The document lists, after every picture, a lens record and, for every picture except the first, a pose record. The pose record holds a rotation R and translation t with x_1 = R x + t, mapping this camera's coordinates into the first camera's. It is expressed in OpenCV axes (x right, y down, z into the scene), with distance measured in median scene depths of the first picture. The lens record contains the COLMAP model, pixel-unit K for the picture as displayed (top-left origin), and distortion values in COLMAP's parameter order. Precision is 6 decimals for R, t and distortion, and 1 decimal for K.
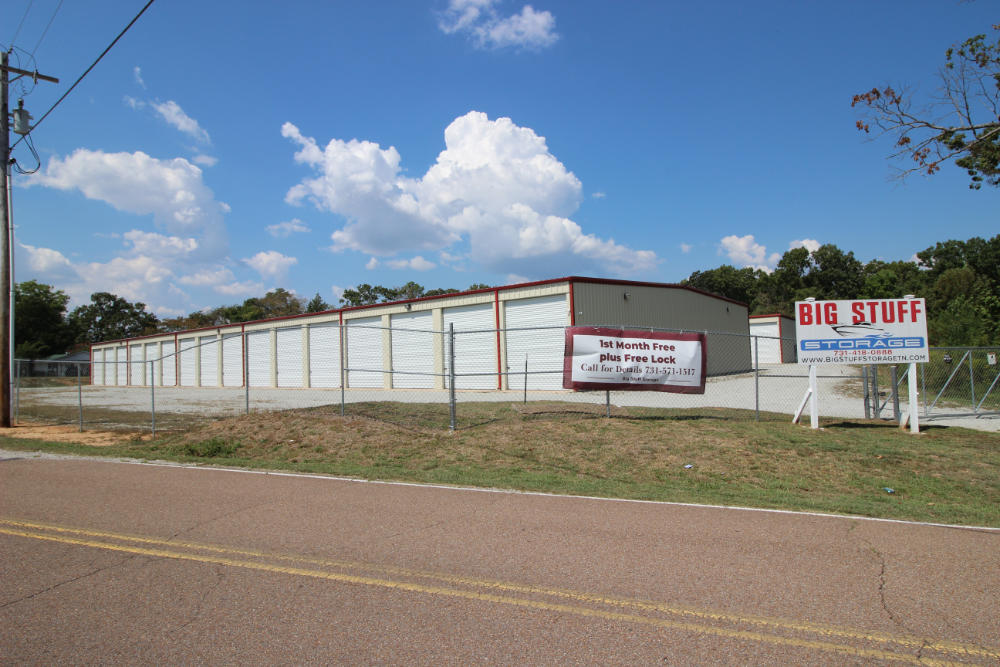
lens RADIAL K [[569.5, 0, 496.4], [0, 569.5, 335.2], [0, 0, 1]] dist [-0.016865, 0.003564]
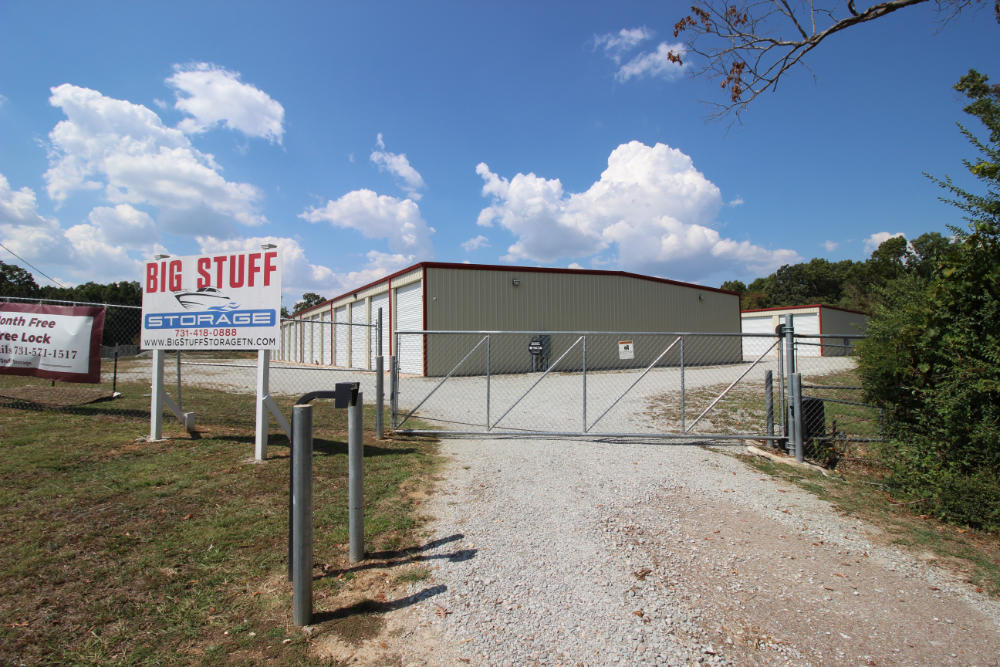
lens RADIAL K [[459.2, 0, 511.1], [0, 459.2, 327.6], [0, 0, 1]] dist [-0.005267, -0.007754]
pose [[0.955617, 0.009534, -0.294457, 0.144353], [-0.009072, 0.999955, 0.002936, 0.002503], [0.294472, -0.000134, 0.955660, 0.073774]]
